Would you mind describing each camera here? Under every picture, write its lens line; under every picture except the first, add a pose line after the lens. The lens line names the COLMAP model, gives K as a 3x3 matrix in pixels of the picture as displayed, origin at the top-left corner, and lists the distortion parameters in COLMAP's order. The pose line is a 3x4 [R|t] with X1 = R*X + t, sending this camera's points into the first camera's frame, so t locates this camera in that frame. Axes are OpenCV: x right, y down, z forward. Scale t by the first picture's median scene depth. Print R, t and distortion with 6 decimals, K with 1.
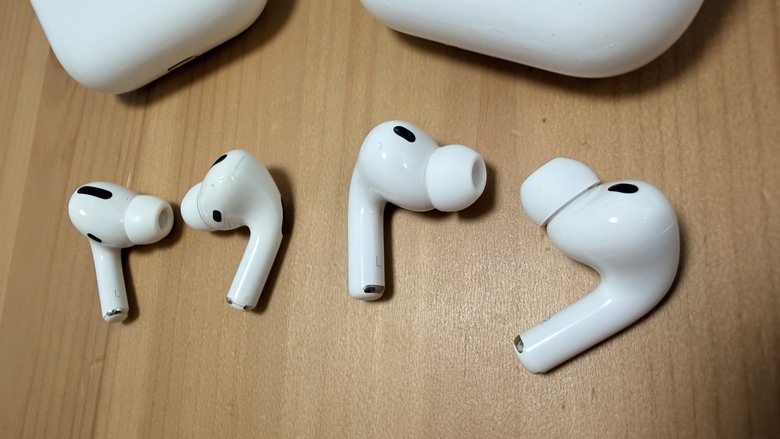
lens RADIAL K [[565.2, 0, 339.4], [0, 565.2, 222.1], [0, 0, 1]] dist [0.000065, 0.003241]
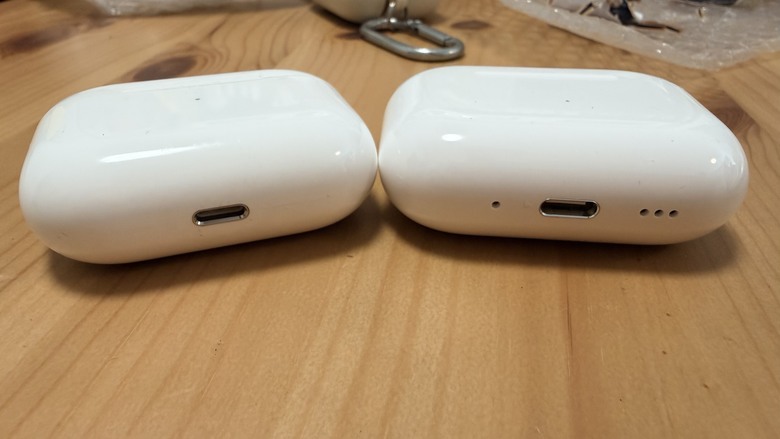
lens RADIAL K [[565.2, 0, 339.4], [0, 565.2, 222.1], [0, 0, 1]] dist [0.000065, 0.003241]
pose [[0.891308, 0.441732, 0.102192, -0.207277], [-0.260392, 0.683230, -0.682197, 0.695631], [-0.371169, 0.581438, 0.723991, 0.387570]]
